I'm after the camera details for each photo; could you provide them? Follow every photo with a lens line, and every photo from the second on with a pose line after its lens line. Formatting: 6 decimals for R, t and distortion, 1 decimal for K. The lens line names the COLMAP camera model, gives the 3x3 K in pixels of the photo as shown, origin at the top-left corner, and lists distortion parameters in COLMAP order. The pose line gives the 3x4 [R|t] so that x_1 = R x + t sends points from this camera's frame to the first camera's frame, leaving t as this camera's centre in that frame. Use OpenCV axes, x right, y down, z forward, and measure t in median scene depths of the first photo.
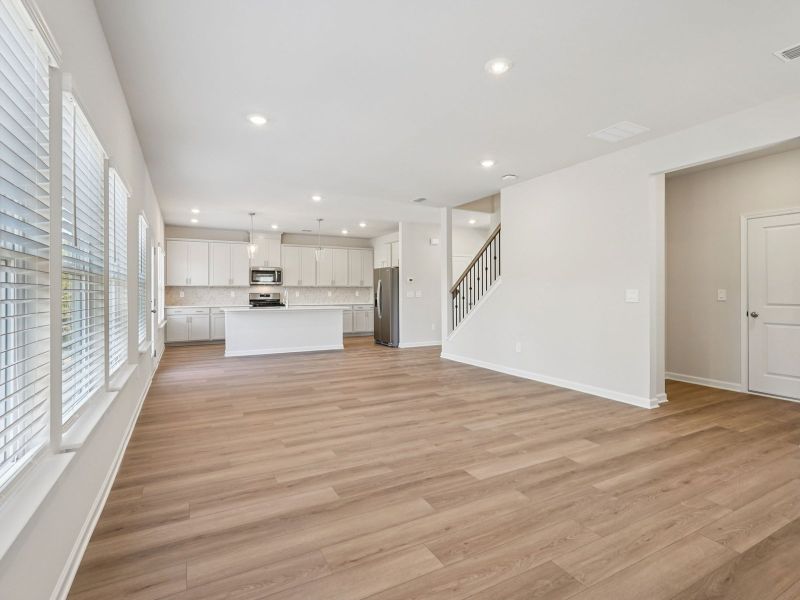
lens RADIAL K [[402.5, 0, 403.9], [0, 402.5, 288.6], [0, 0, 1]] dist [-0.012874, 0.005937]
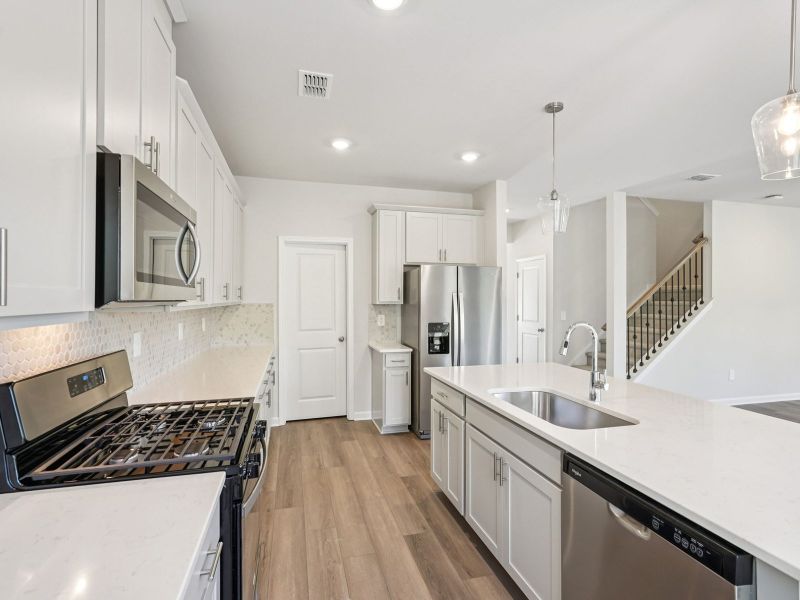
lens RADIAL K [[402.5, 0, 400.1], [0, 402.5, 299.5], [0, 0, 1]] dist [-0.012874, 0.005937]
pose [[0.237425, 0.003049, 0.971401, -1.385925], [-0.007039, 0.999974, -0.001418, -0.041215], [-0.971380, -0.006500, 0.237440, 2.611594]]
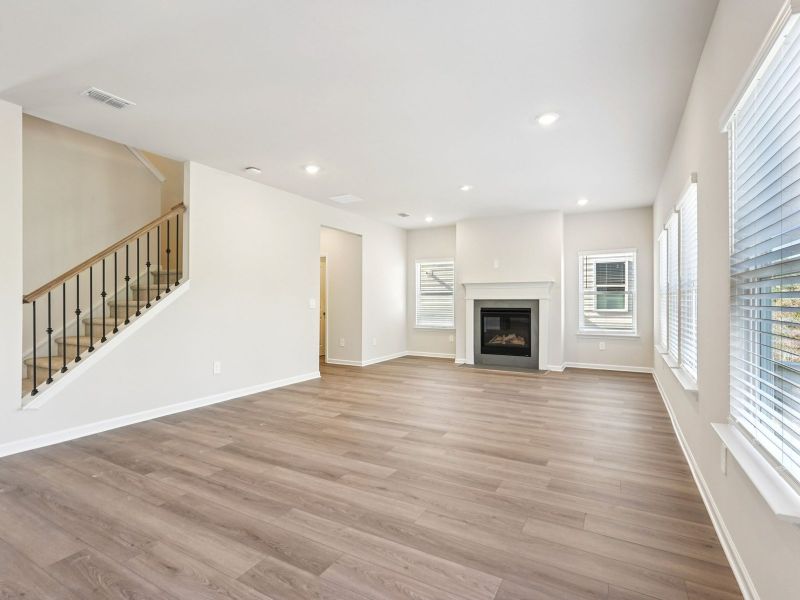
lens RADIAL K [[402.5, 0, 398.9], [0, 402.5, 298.4], [0, 0, 1]] dist [-0.012874, 0.005937]
pose [[-0.530491, 0.003238, 0.847684, -1.037903], [-0.003524, 0.999976, -0.006025, 0.012728], [-0.847683, -0.006183, -0.530467, 1.907685]]
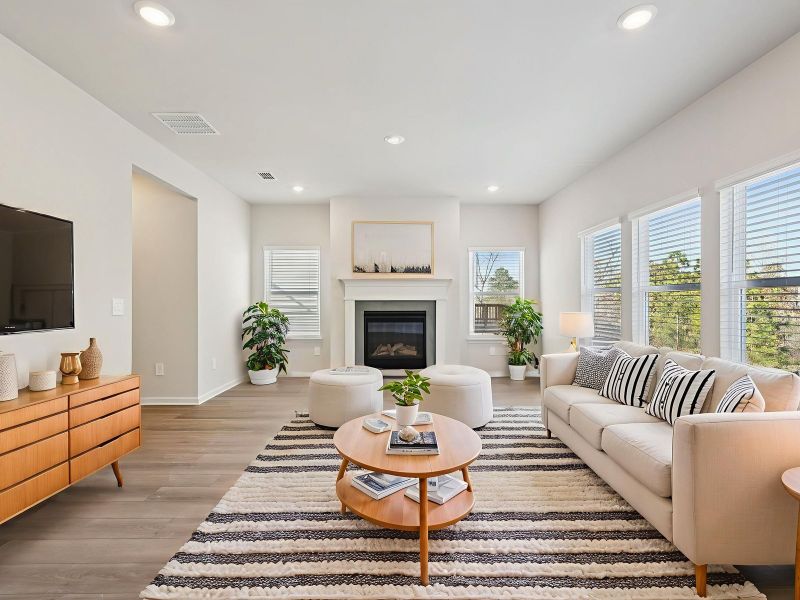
lens RADIAL K [[402.5, 0, 398.0], [0, 402.5, 303.0], [0, 0, 1]] dist [-0.012874, 0.005937]
pose [[-0.879419, -0.003569, 0.476036, -0.350906], [-0.003552, 0.999993, 0.000936, 0.013610], [-0.476036, -0.000867, -0.879425, 1.808936]]
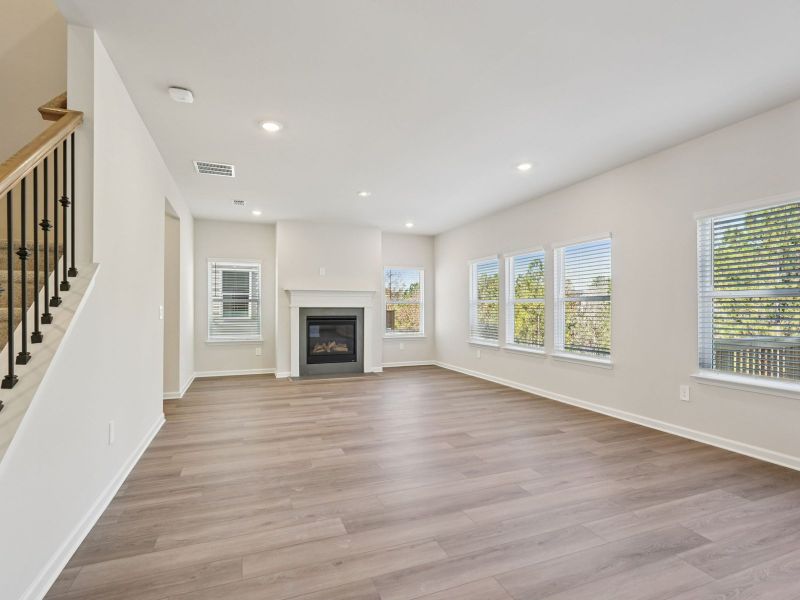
lens RADIAL K [[402.5, 0, 402.9], [0, 402.5, 307.9], [0, 0, 1]] dist [-0.012874, 0.005937]
pose [[-0.992169, -0.002685, 0.124873, -0.156790], [-0.003330, 0.999982, -0.004950, 0.015862], [-0.124858, -0.005327, -0.992160, 2.382047]]
